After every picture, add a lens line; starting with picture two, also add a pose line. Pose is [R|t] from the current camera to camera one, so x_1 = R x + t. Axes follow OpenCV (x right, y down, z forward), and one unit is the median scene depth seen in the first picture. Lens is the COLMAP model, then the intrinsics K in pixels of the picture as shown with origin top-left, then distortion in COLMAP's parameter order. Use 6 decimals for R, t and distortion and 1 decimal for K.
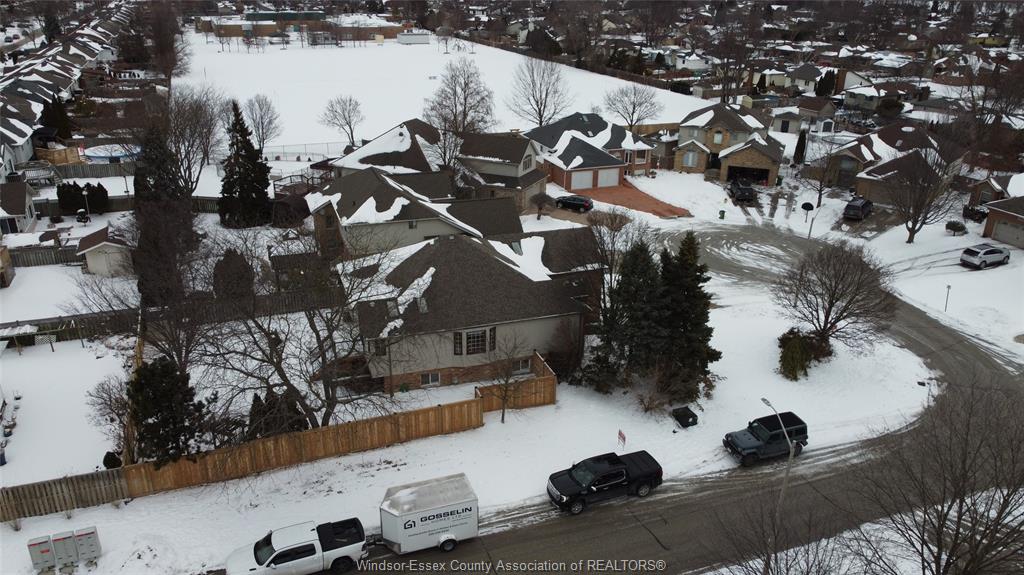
lens RADIAL K [[773.6, 0, 512.8], [0, 773.6, 290.0], [0, 0, 1]] dist [0.005167, -0.000615]
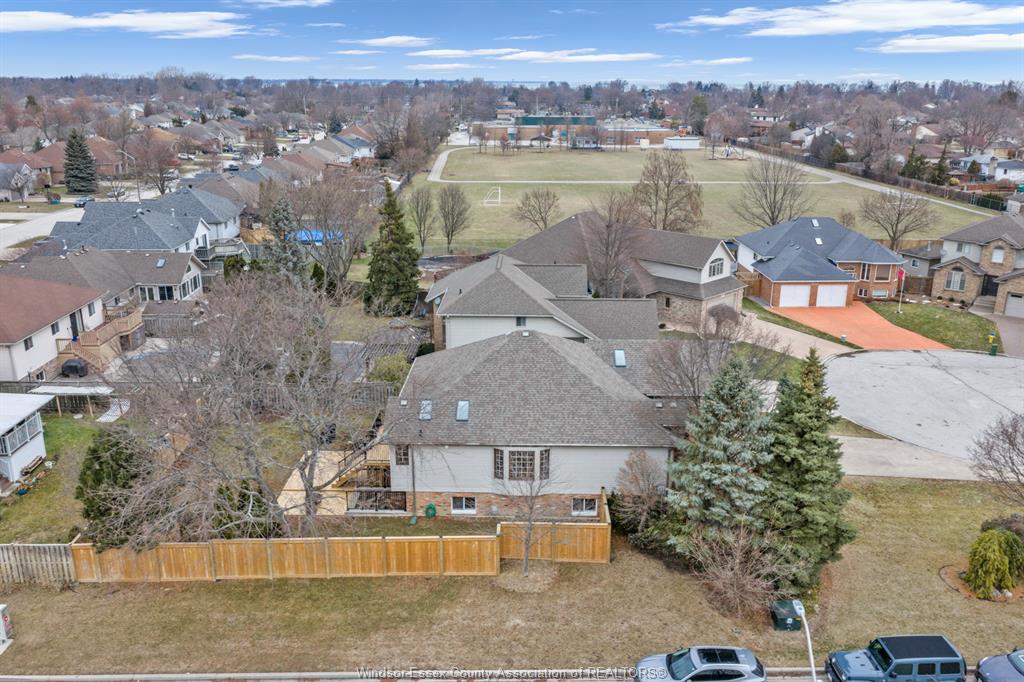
lens RADIAL K [[855.5, 0, 513.1], [0, 855.5, 337.7], [0, 0, 1]] dist [0.003675, 0.002118]
pose [[0.940342, 0.088101, -0.328625, 0.127675], [-0.120635, 0.989475, -0.079921, 0.006024], [0.318125, 0.114797, 0.941073, 0.100021]]
